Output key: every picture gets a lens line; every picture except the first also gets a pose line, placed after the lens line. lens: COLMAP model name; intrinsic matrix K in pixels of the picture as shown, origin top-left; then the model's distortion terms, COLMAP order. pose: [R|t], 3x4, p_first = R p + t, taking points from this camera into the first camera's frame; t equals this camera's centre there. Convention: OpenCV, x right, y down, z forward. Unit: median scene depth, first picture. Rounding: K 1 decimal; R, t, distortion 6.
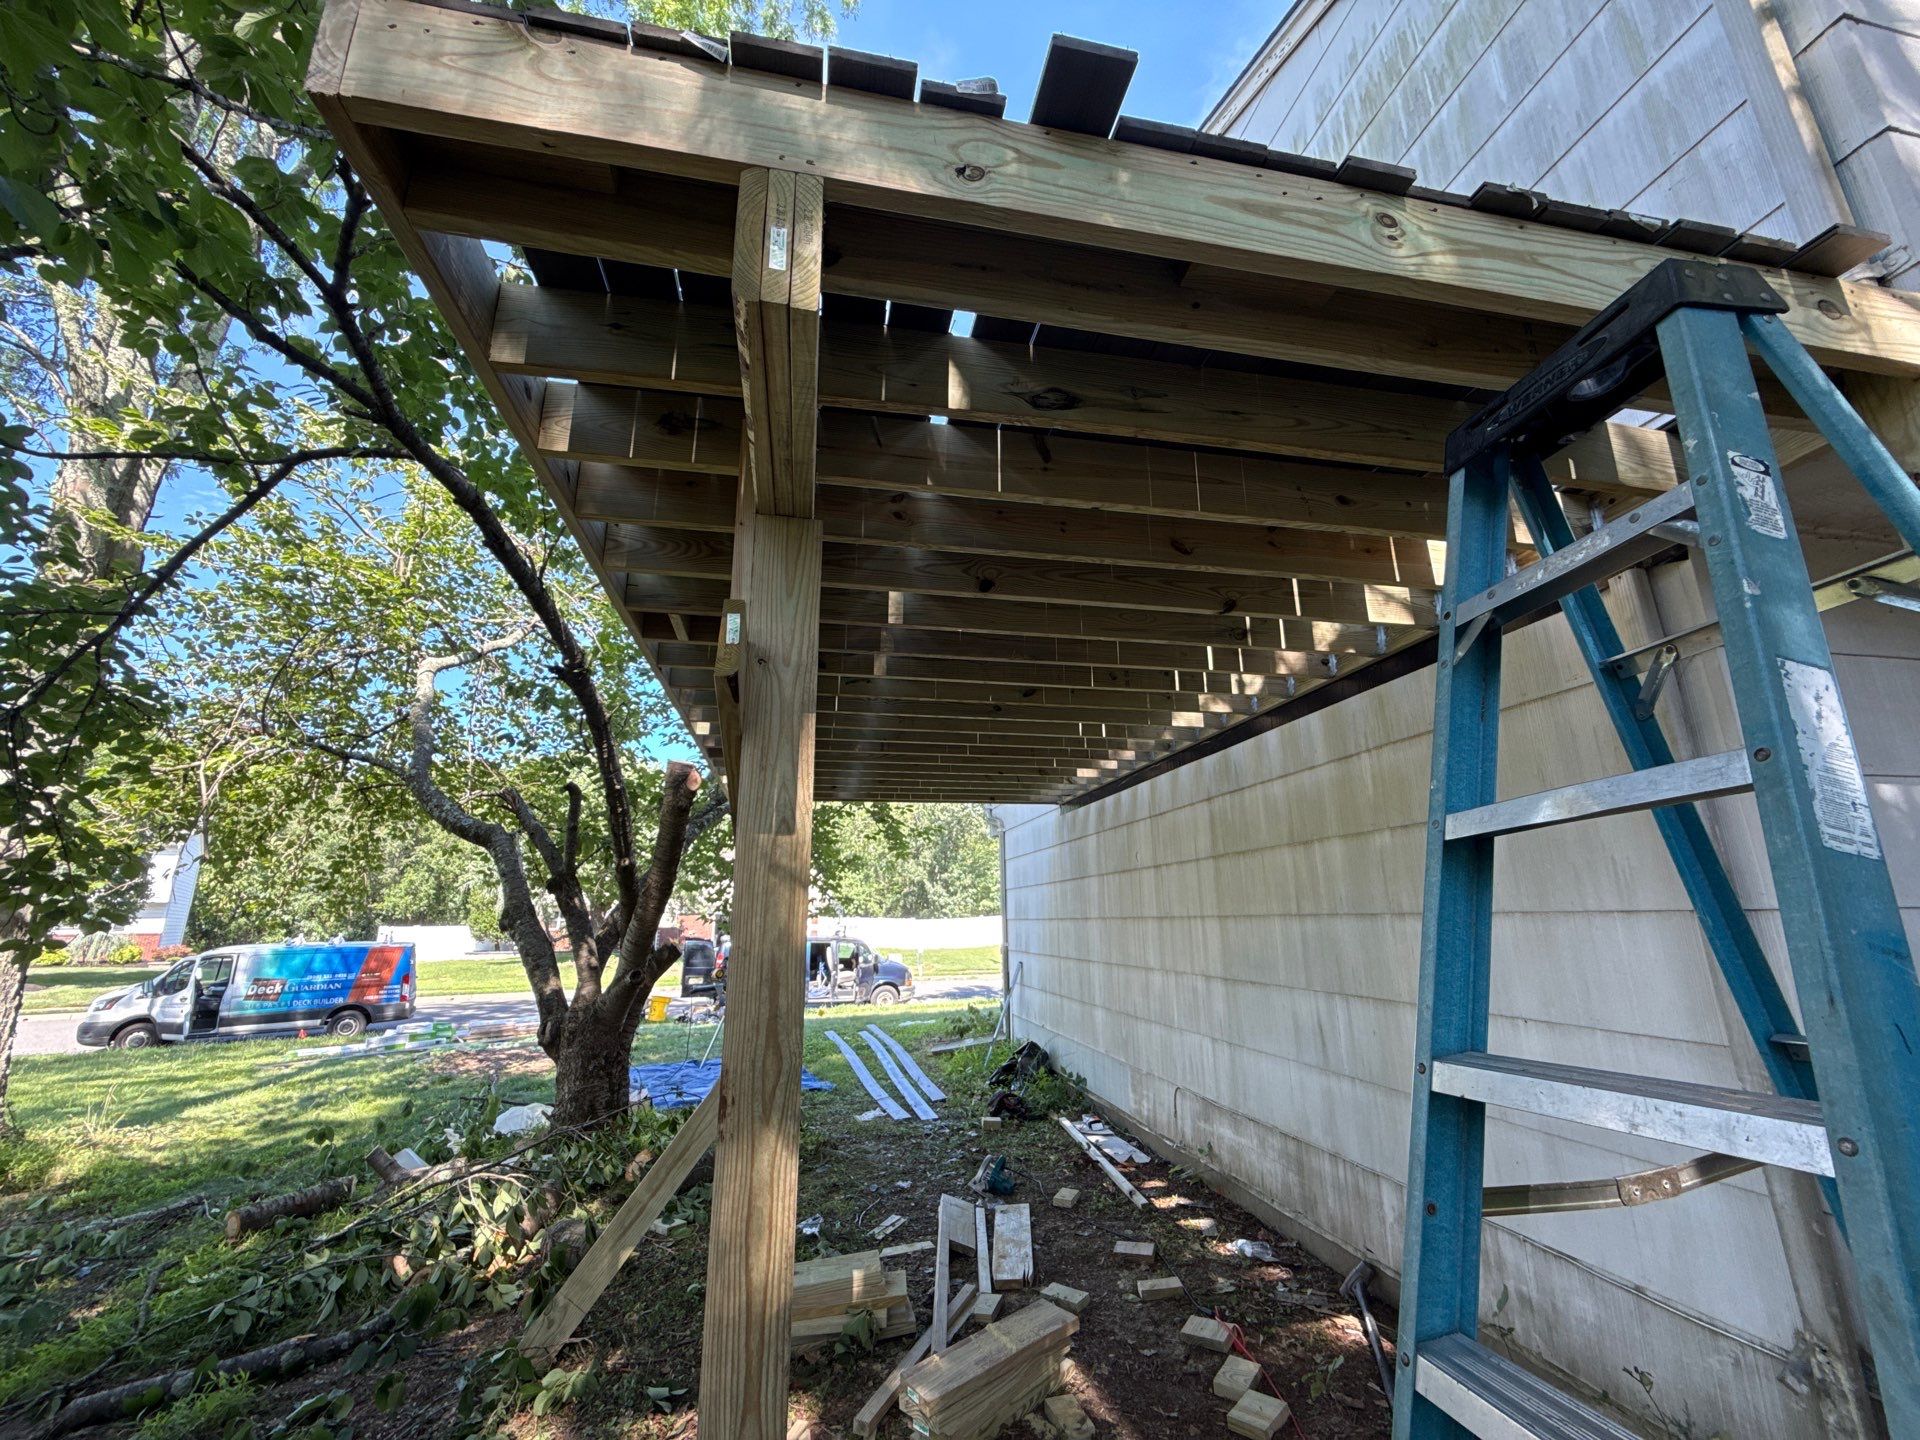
lens RADIAL K [[764.6, 0, 960.0], [0, 764.6, 720.0], [0, 0, 1]] dist [-0.002154, -0.000380]
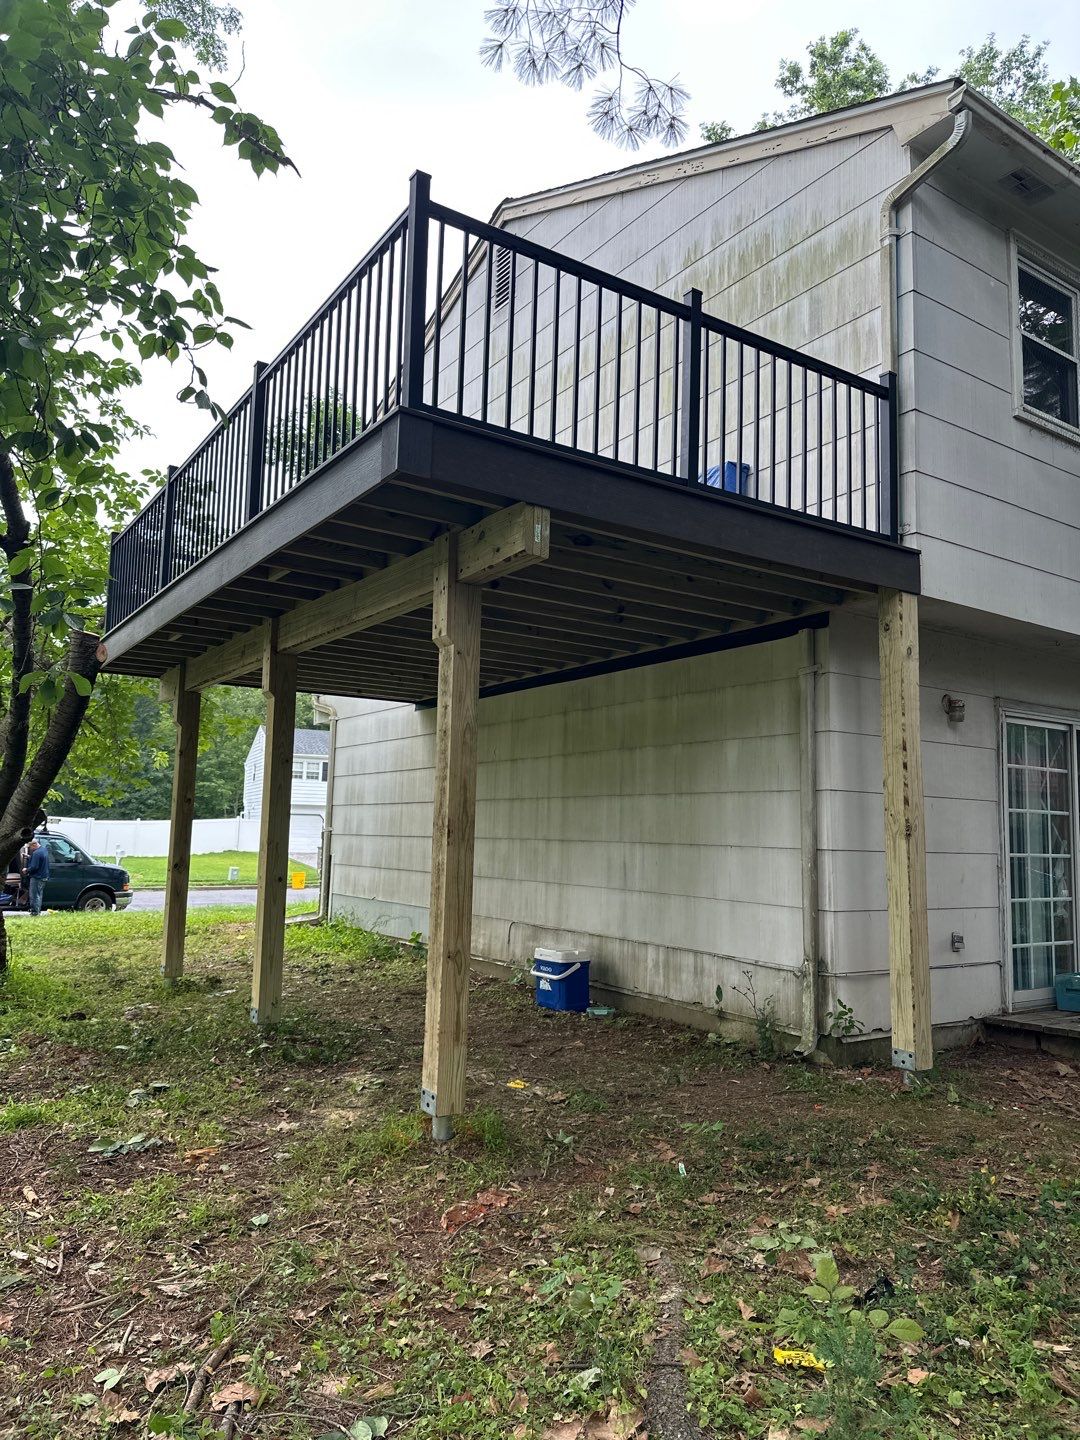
lens RADIAL K [[984.4, 0, 540.0], [0, 984.4, 720.0], [0, 0, 1]] dist [0.069132, -0.000514]
pose [[0.925233, 0.077144, 0.371473, -0.374862], [-0.129477, 0.984532, 0.118034, -0.087614], [-0.356622, -0.157306, 0.920910, -0.613122]]
